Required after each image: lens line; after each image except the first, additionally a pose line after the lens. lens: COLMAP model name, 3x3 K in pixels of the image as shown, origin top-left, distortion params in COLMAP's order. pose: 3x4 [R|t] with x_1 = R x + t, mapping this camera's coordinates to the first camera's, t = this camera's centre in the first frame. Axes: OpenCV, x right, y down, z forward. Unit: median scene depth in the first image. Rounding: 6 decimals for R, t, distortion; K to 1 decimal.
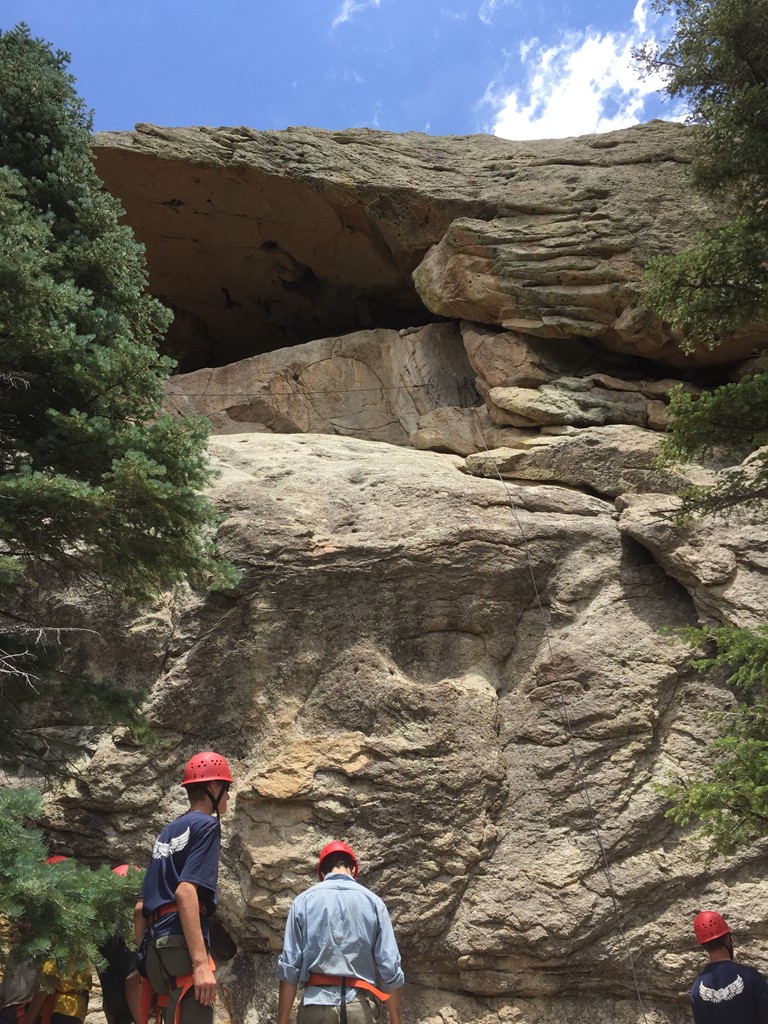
lens RADIAL K [[868.3, 0, 390.3], [0, 868.3, 495.9], [0, 0, 1]] dist [0.085220, -0.125628]
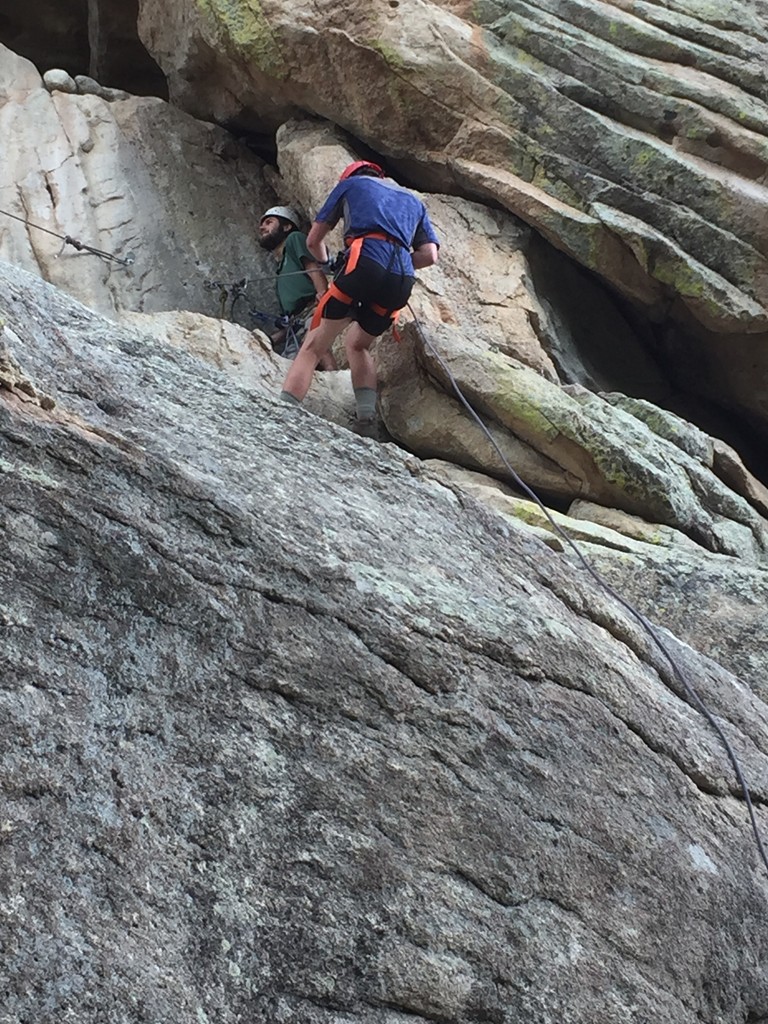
lens RADIAL K [[2313.6, 0, 382.4], [0, 2313.6, 498.1], [0, 0, 1]] dist [0.009926, 0.407721]
pose [[0.842353, 0.414437, 0.344504, -0.186986], [-0.336063, 0.903672, -0.265401, 0.192539], [-0.421311, 0.107786, 0.900488, 0.514471]]
